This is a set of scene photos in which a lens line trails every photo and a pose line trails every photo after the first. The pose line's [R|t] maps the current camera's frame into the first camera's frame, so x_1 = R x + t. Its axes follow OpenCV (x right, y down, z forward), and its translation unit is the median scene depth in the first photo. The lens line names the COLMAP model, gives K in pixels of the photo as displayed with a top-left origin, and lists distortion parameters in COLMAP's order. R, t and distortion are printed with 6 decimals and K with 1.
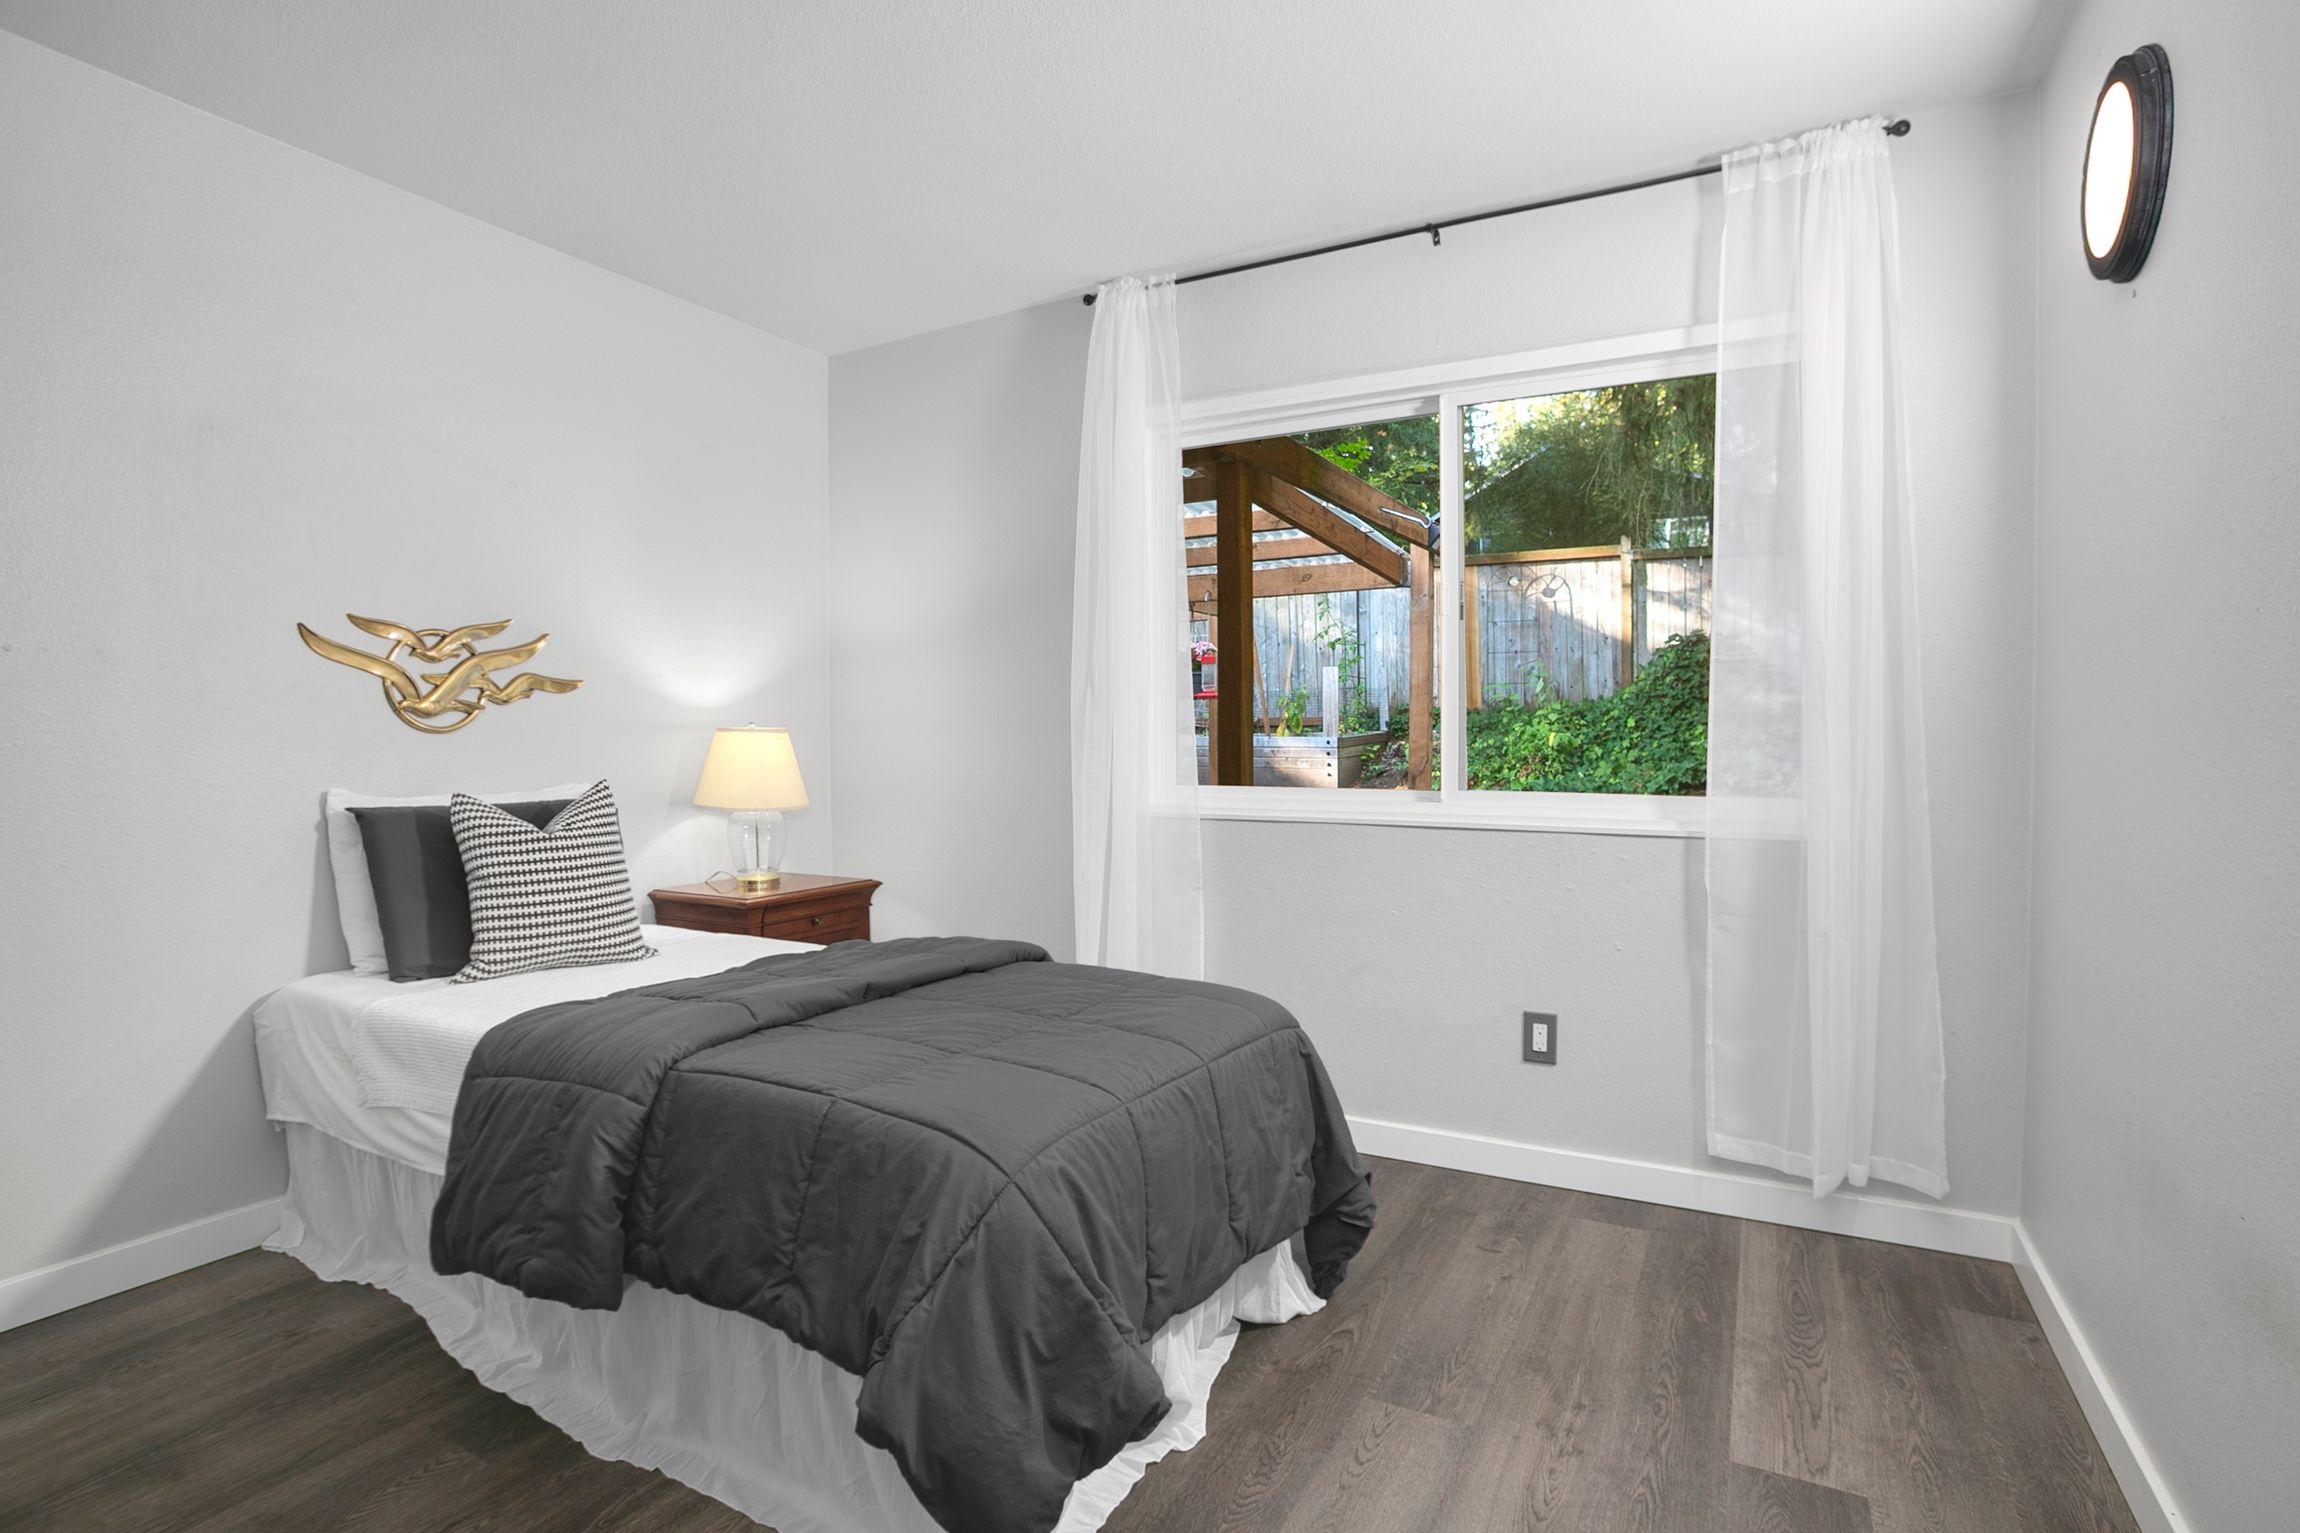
lens RADIAL K [[1117.6, 0, 1133.5], [0, 1117.6, 766.7], [0, 0, 1]] dist [-0.061286, 0.016773]
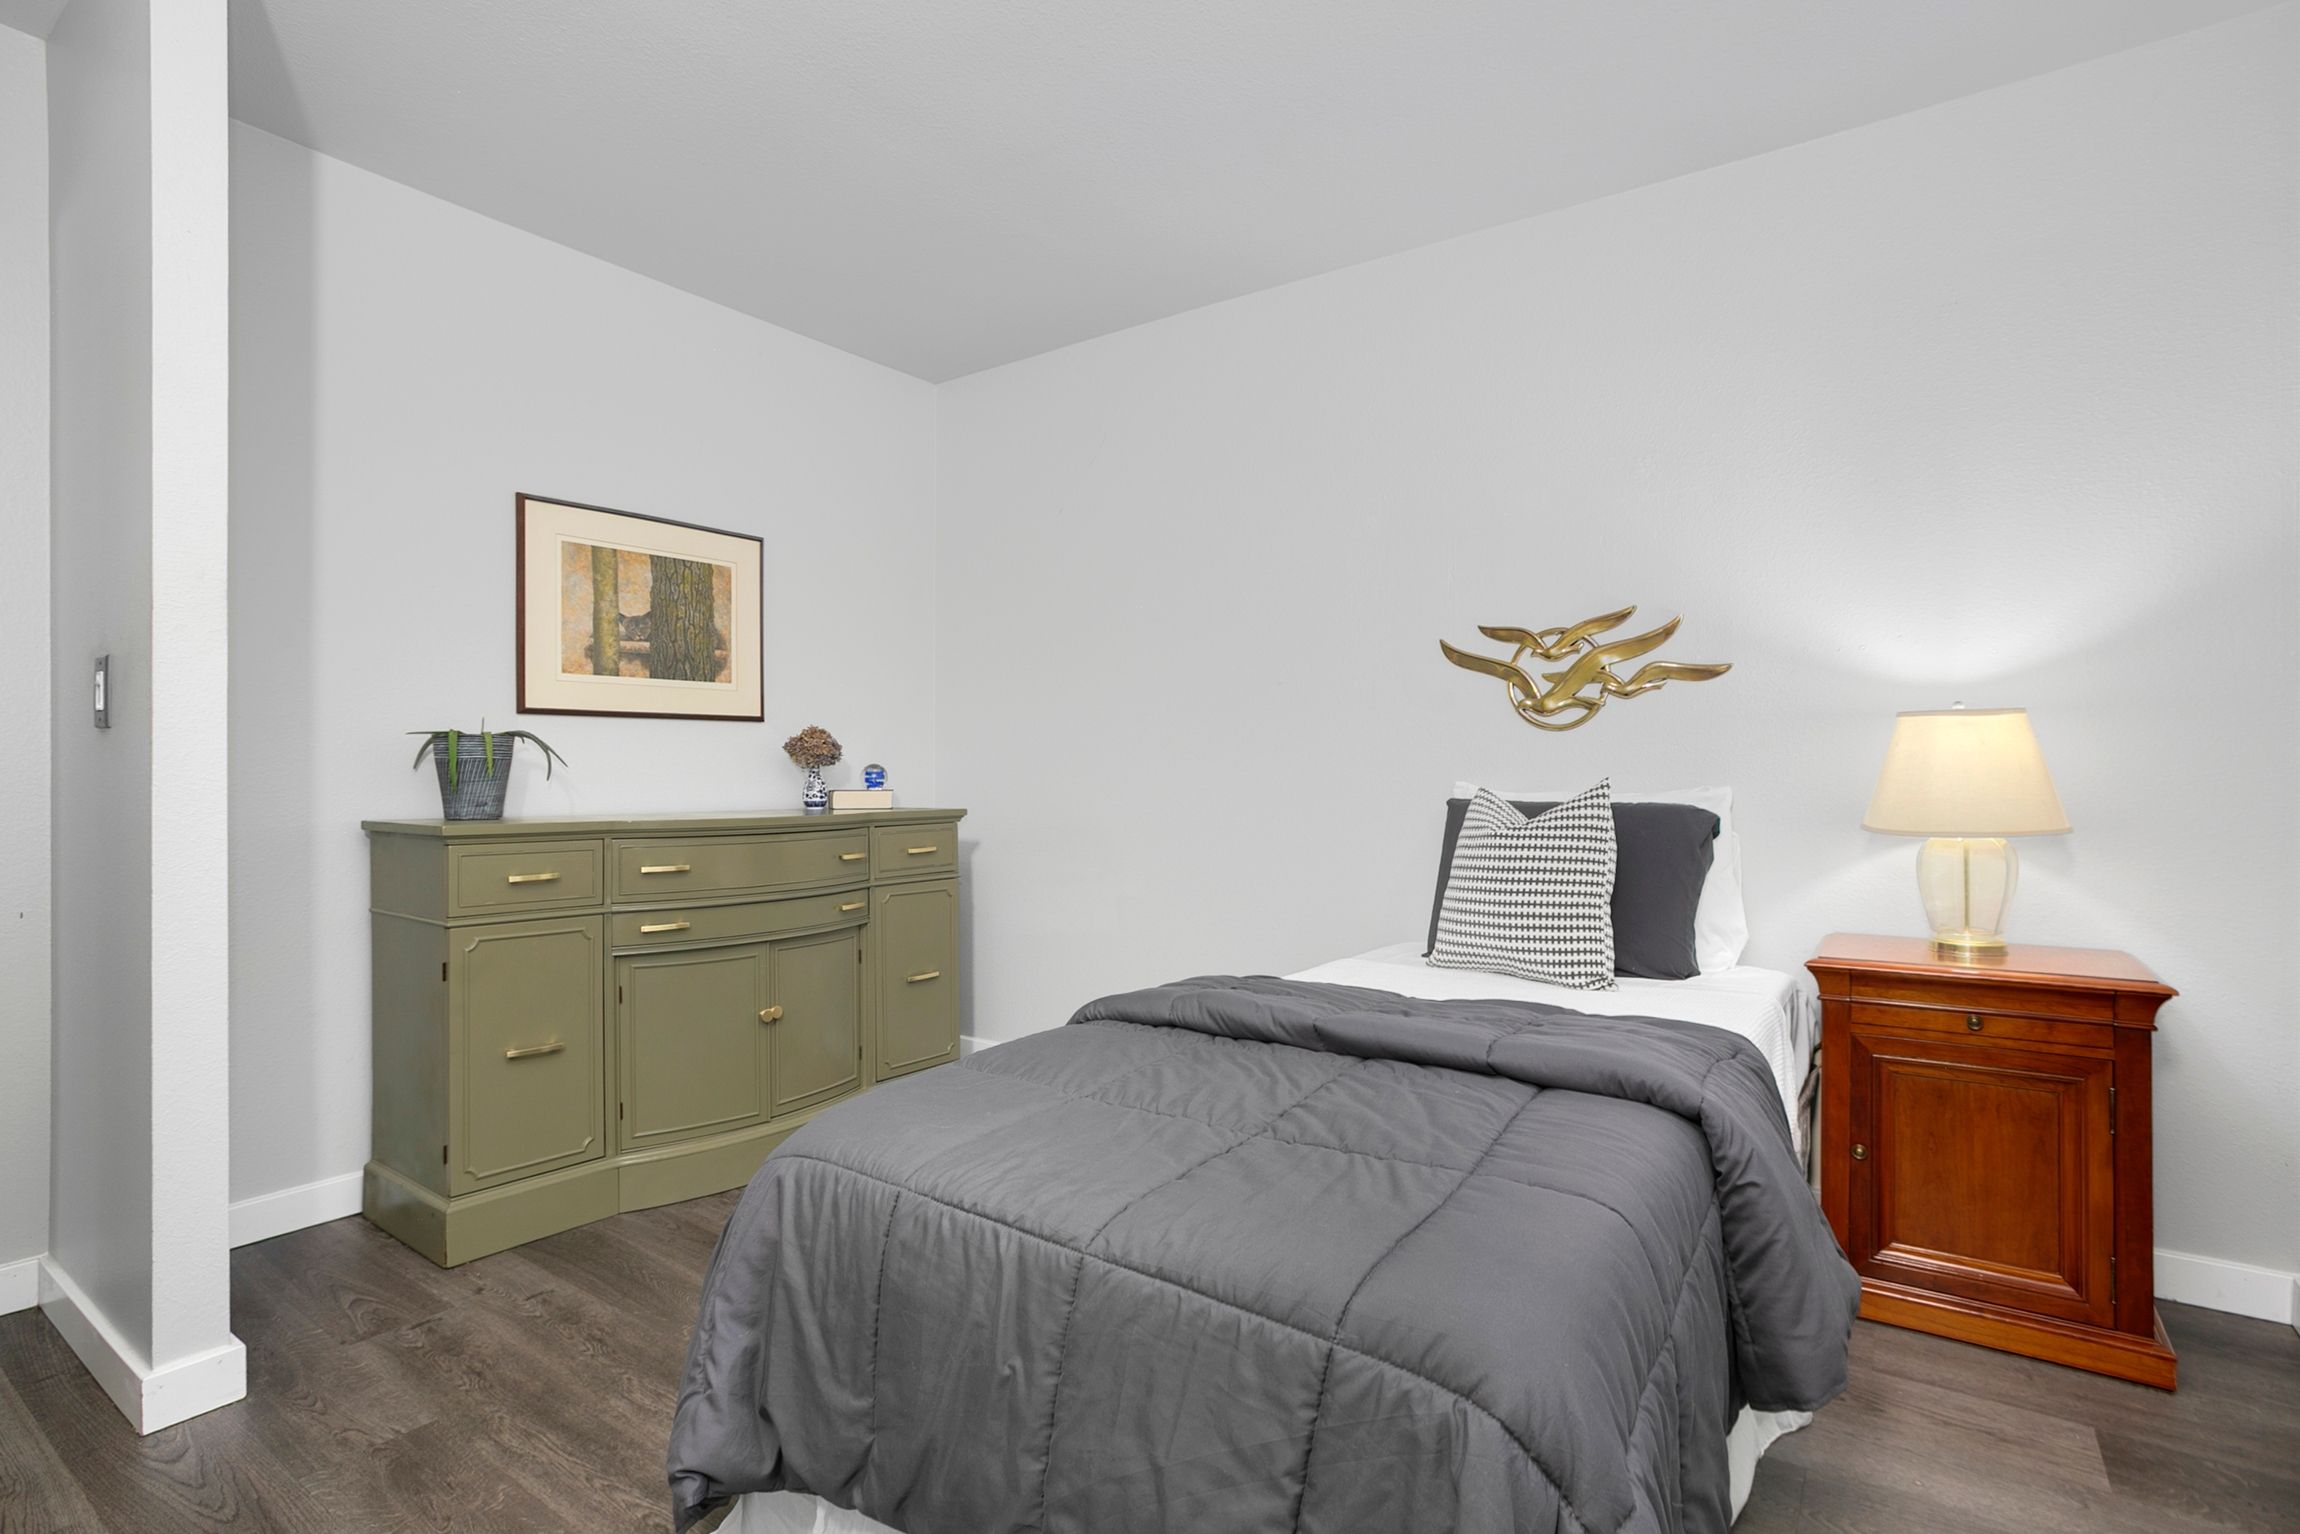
lens RADIAL K [[1117.6, 0, 1160.0], [0, 1117.6, 765.0], [0, 0, 1]] dist [-0.061286, 0.016773]
pose [[-0.086210, -0.003978, -0.996269, 0.413544], [-0.024395, 0.999701, -0.001881, 0.011799], [0.995978, 0.024141, -0.086281, 0.714959]]
